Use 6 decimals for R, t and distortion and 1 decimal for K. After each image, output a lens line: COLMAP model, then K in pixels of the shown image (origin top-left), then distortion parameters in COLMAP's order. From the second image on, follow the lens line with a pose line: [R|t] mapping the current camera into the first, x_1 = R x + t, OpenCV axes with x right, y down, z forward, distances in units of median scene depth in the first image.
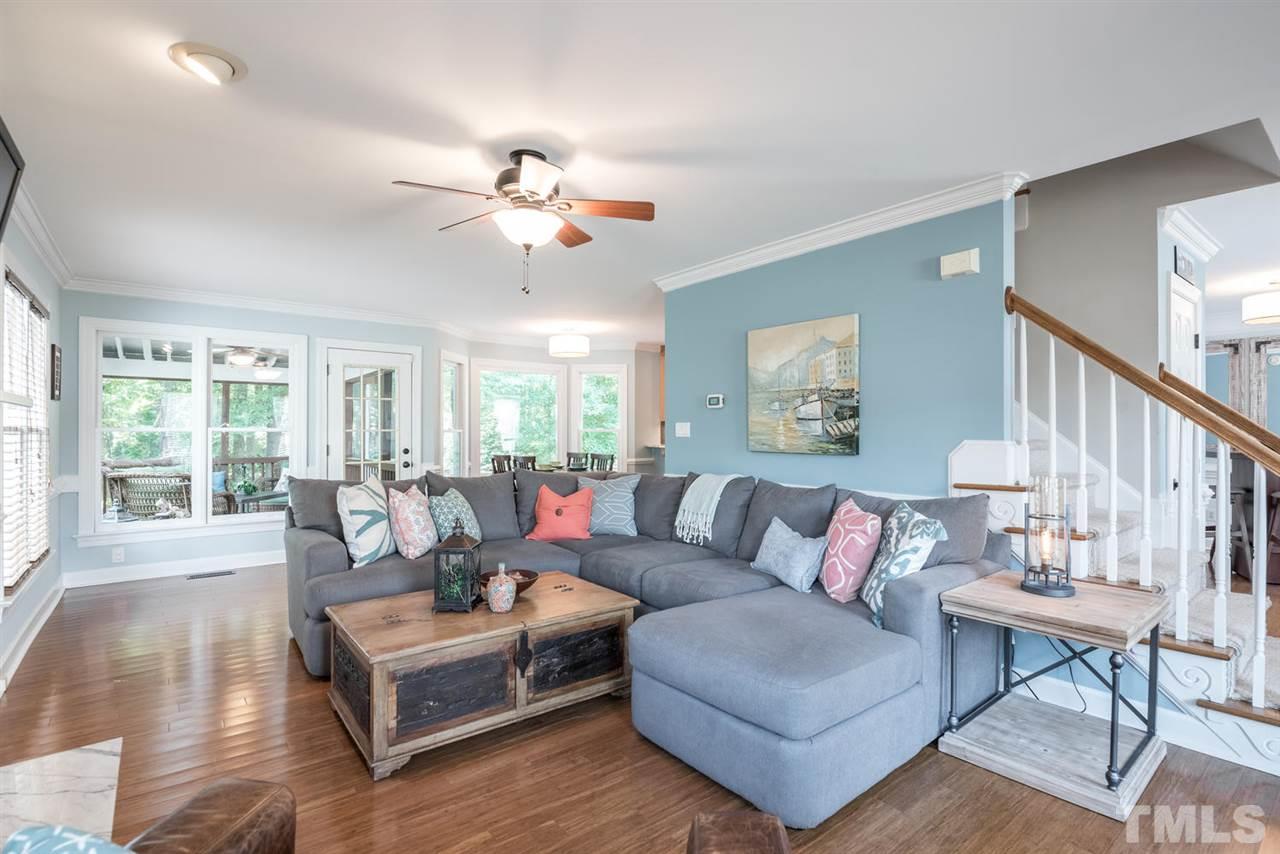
lens RADIAL K [[603.1, 0, 641.7], [0, 603.1, 431.4], [0, 0, 1]] dist [-0.005521, -0.003298]
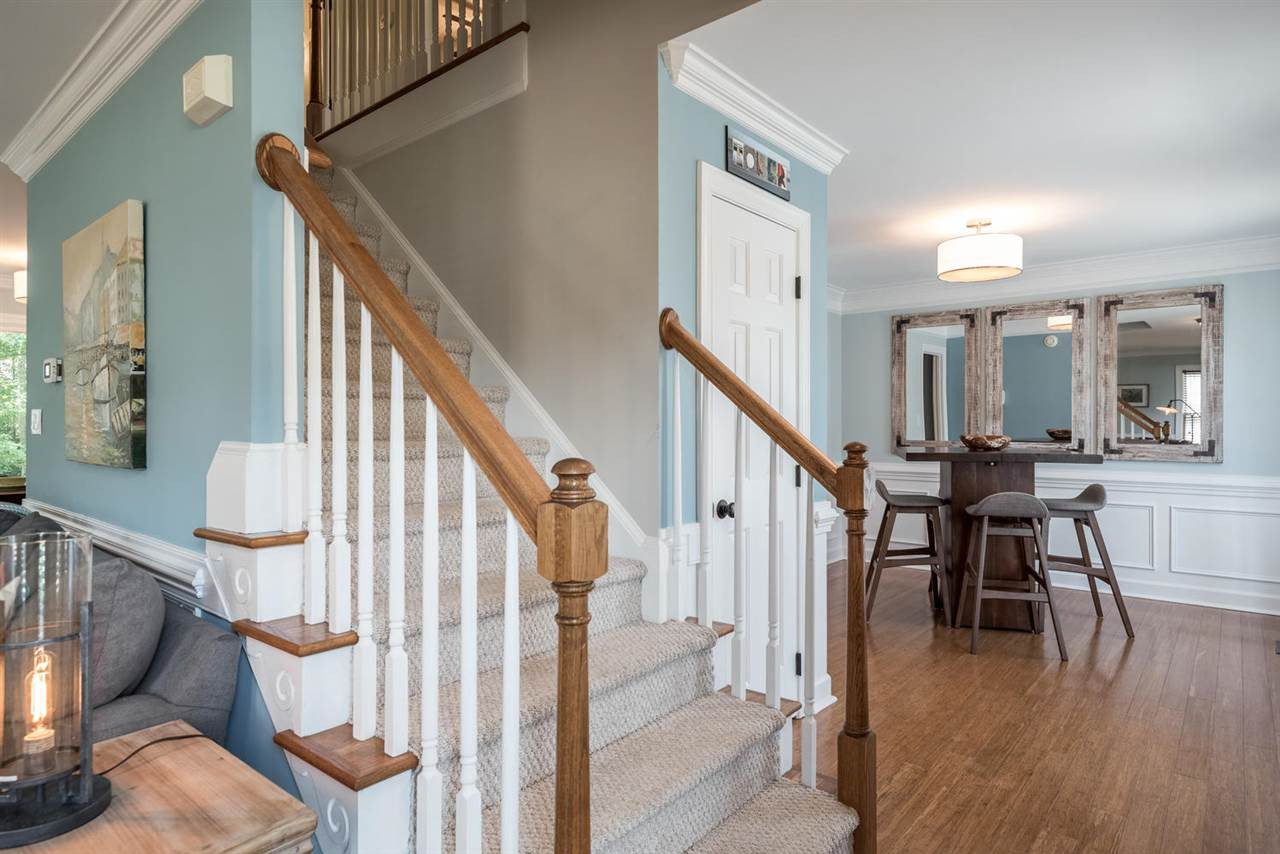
lens RADIAL K [[703.1, 0, 637.9], [0, 703.1, 424.5], [0, 0, 1]] dist [0.005688, -0.000003]
pose [[0.979150, -0.000185, 0.203137, 0.612049], [-0.000055, 0.999999, 0.001174, -0.000363], [-0.203137, -0.001160, 0.979150, 0.281795]]
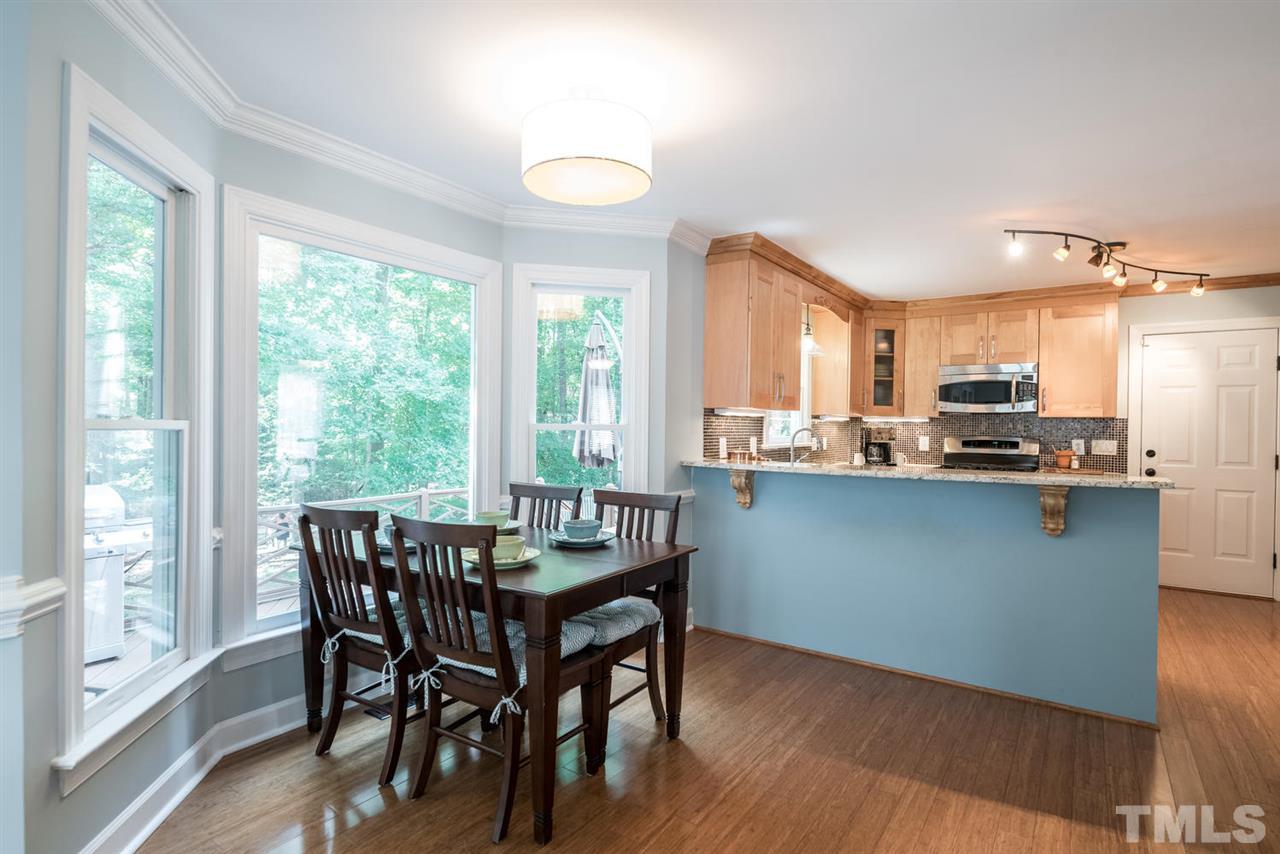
lens RADIAL K [[632.9, 0, 645.8], [0, 632.9, 433.4], [0, 0, 1]] dist [-0.009841, -0.000748]
pose [[0.955215, 0.005803, 0.295856, -0.371756], [-0.009755, 0.999882, 0.011882, -0.005668], [-0.295752, -0.014236, 0.955159, 1.352711]]
